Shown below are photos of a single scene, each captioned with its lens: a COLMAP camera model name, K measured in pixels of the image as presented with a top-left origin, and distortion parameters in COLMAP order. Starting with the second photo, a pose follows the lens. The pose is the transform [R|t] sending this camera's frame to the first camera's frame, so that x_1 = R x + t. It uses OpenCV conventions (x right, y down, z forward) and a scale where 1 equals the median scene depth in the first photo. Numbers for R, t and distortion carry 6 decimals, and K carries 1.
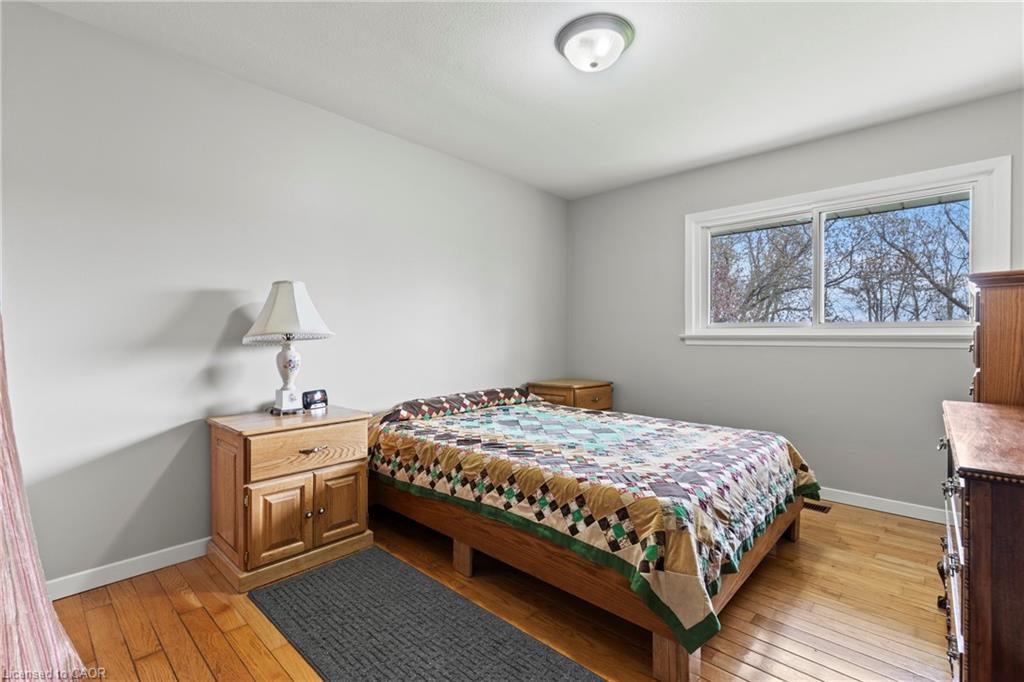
lens RADIAL K [[452.4, 0, 512.0], [0, 452.4, 341.0], [0, 0, 1]] dist [0.000176, 0.000031]
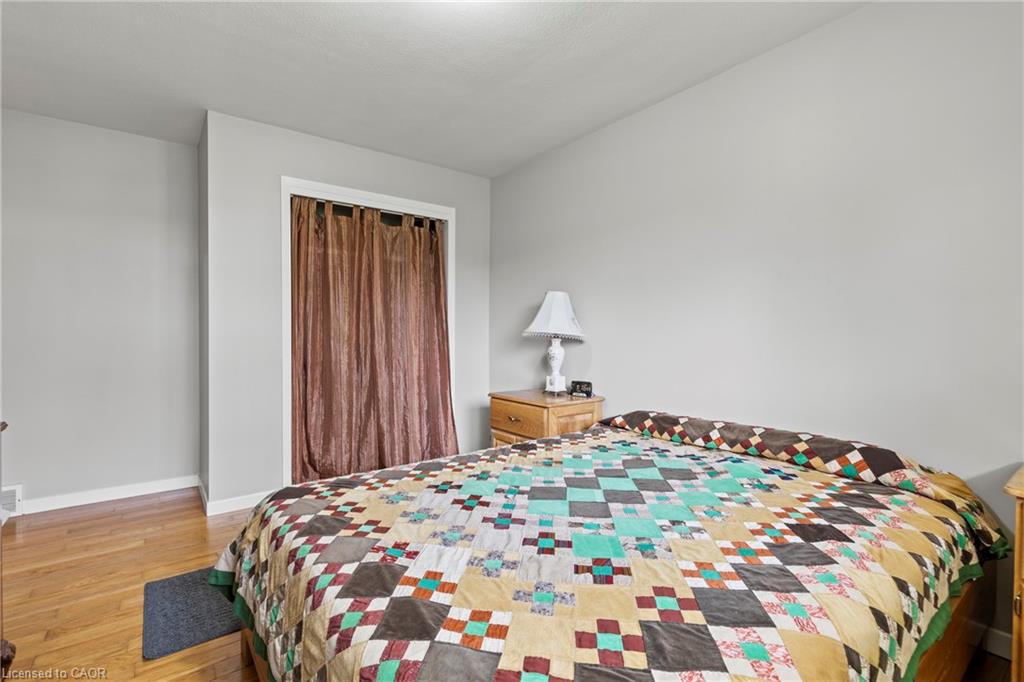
lens RADIAL K [[452.4, 0, 512.0], [0, 452.4, 341.0], [0, 0, 1]] dist [0.000176, 0.000031]
pose [[-0.231074, 0.000311, -0.972936, 0.670644], [0.006963, 0.999975, -0.001334, -0.004825], [0.972911, -0.007083, -0.231070, 0.937657]]
